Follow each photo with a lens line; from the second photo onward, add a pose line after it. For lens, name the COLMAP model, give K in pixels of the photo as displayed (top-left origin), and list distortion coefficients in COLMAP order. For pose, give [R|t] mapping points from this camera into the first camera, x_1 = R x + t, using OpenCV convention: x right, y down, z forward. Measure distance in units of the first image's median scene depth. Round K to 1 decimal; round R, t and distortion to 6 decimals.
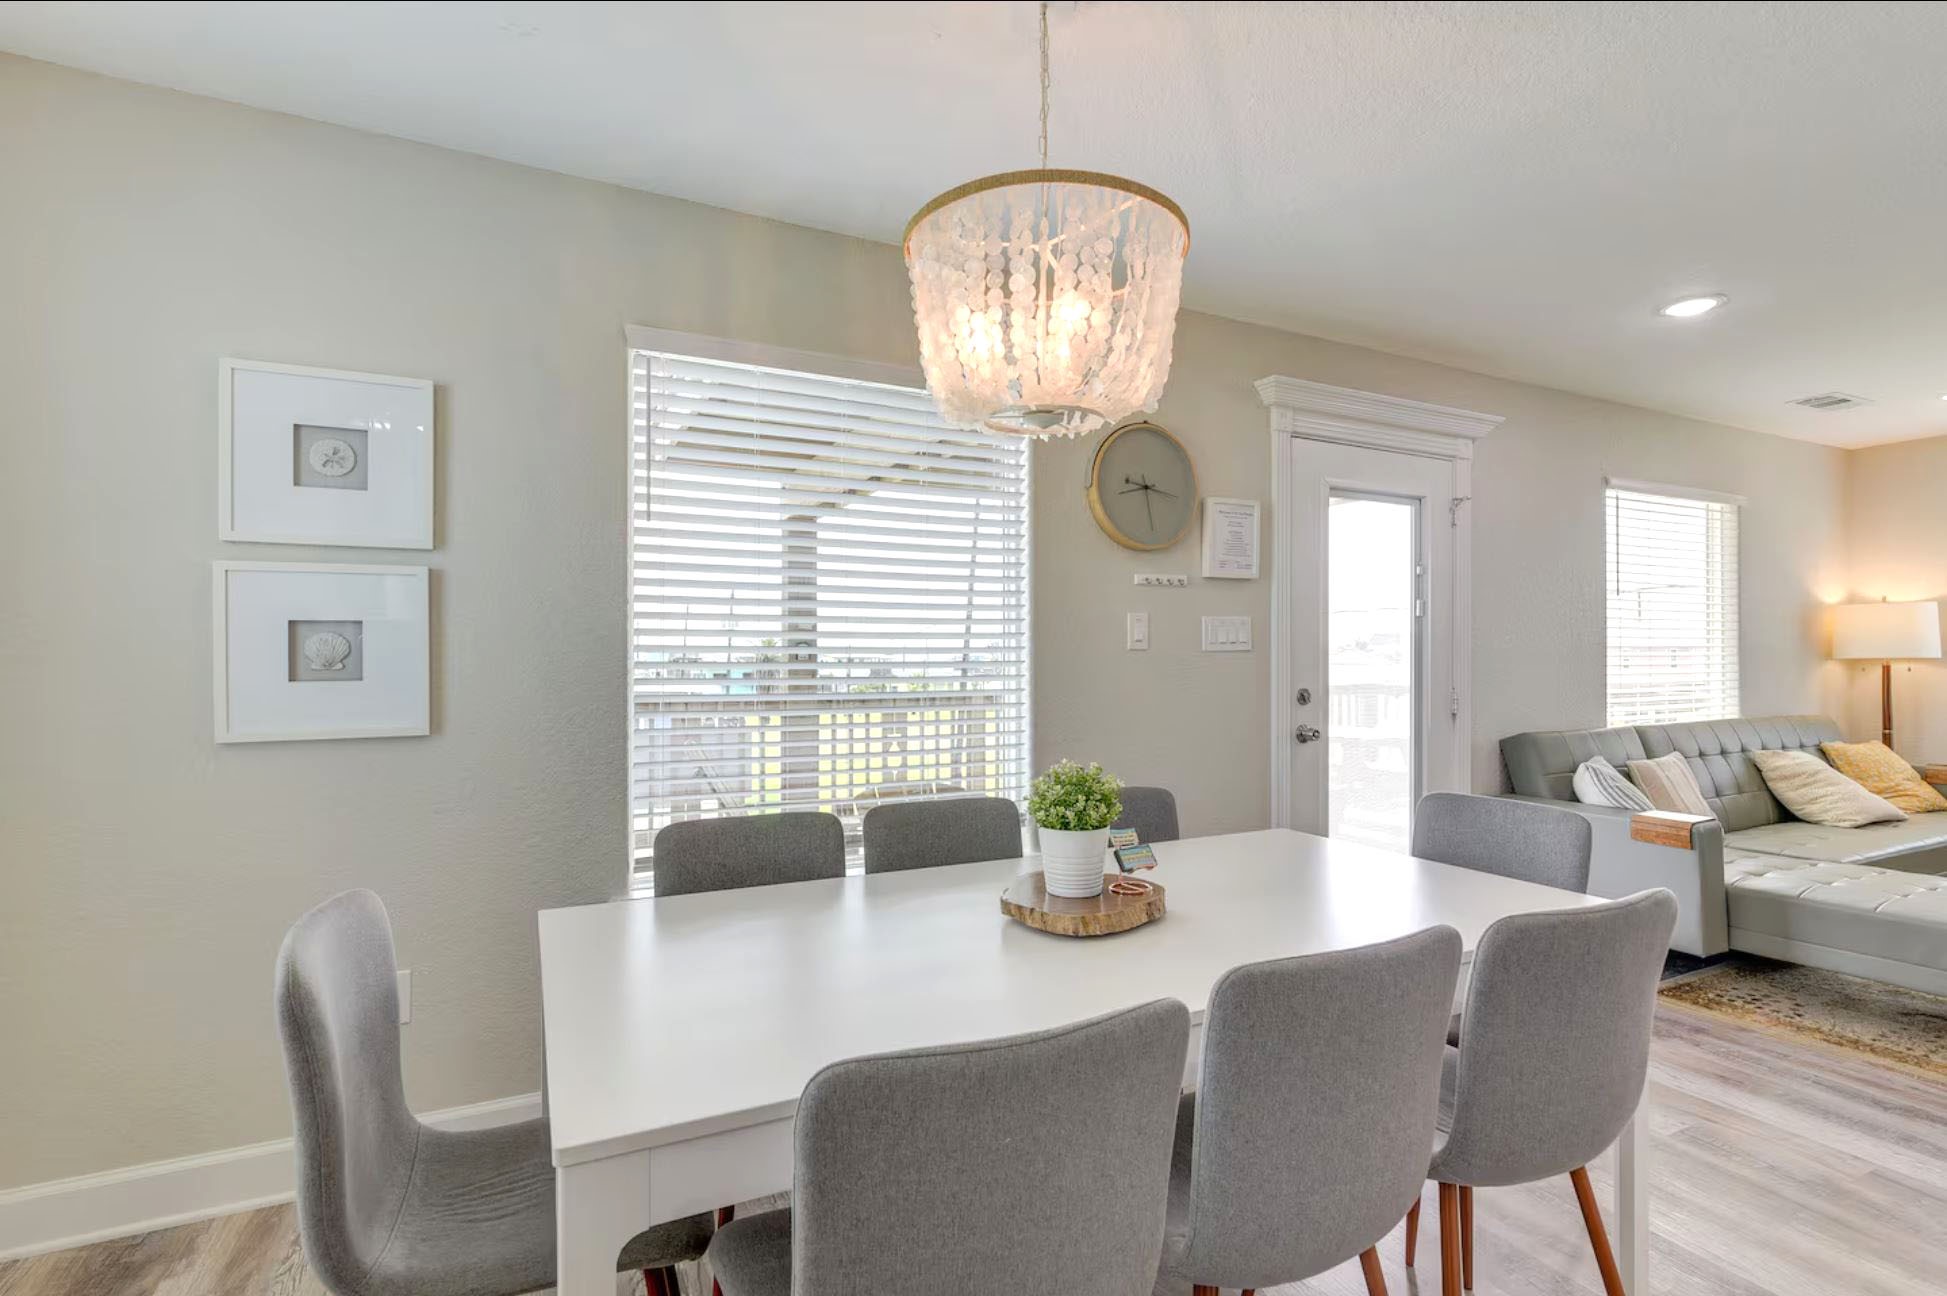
lens RADIAL K [[918.1, 0, 995.1], [0, 918.1, 651.5], [0, 0, 1]] dist [-0.003134, -0.000342]
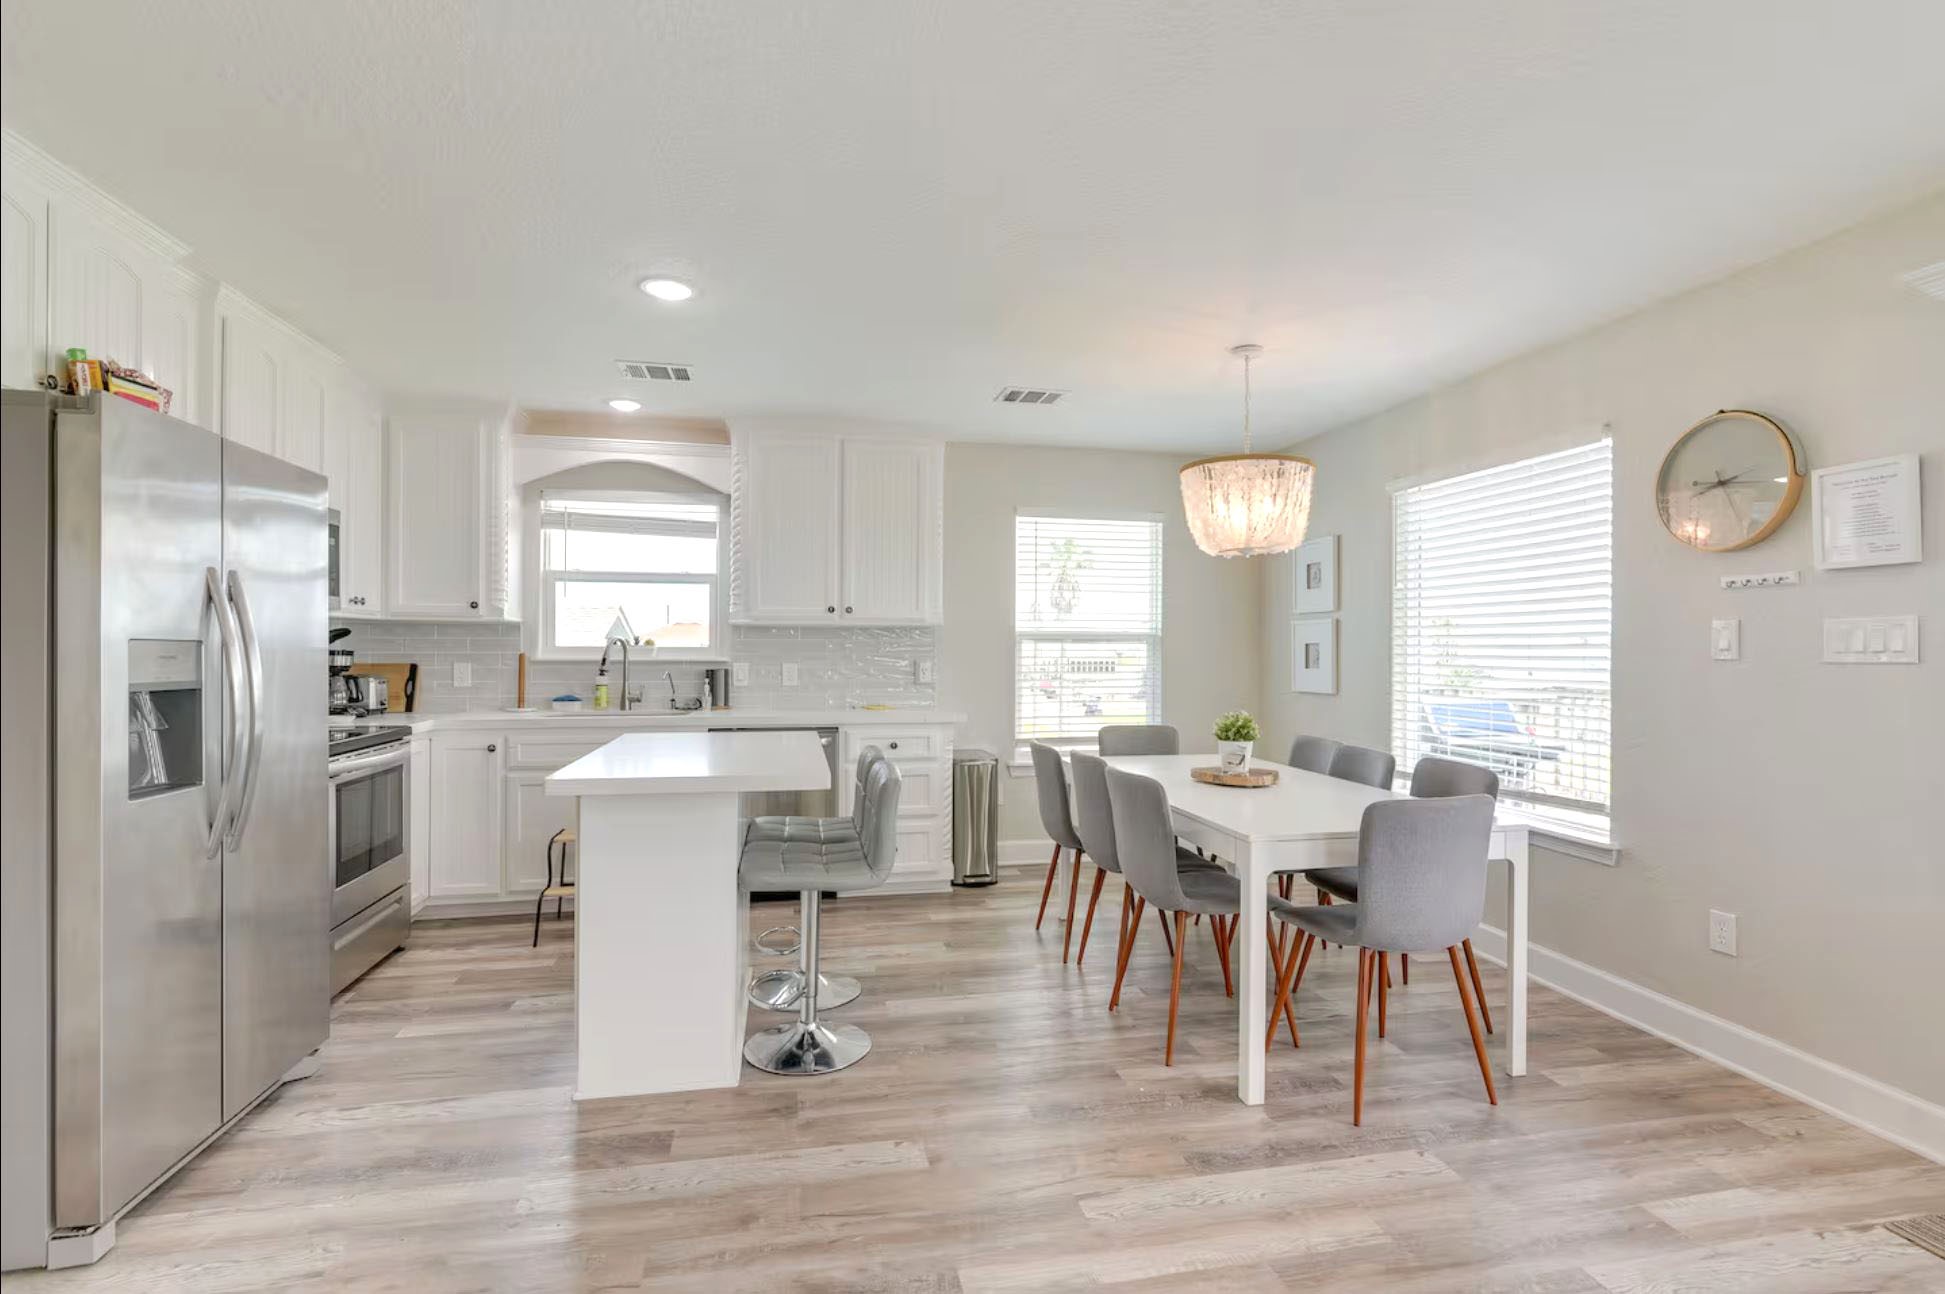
lens RADIAL K [[917.1, 0, 994.1], [0, 917.1, 650.5], [0, 0, 1]] dist [-0.003134, -0.000342]
pose [[-0.246924, 0.004581, -0.969024, 1.002475], [0.007756, 0.999966, 0.002751, -0.015399], [0.969004, -0.006836, -0.246951, 0.423642]]
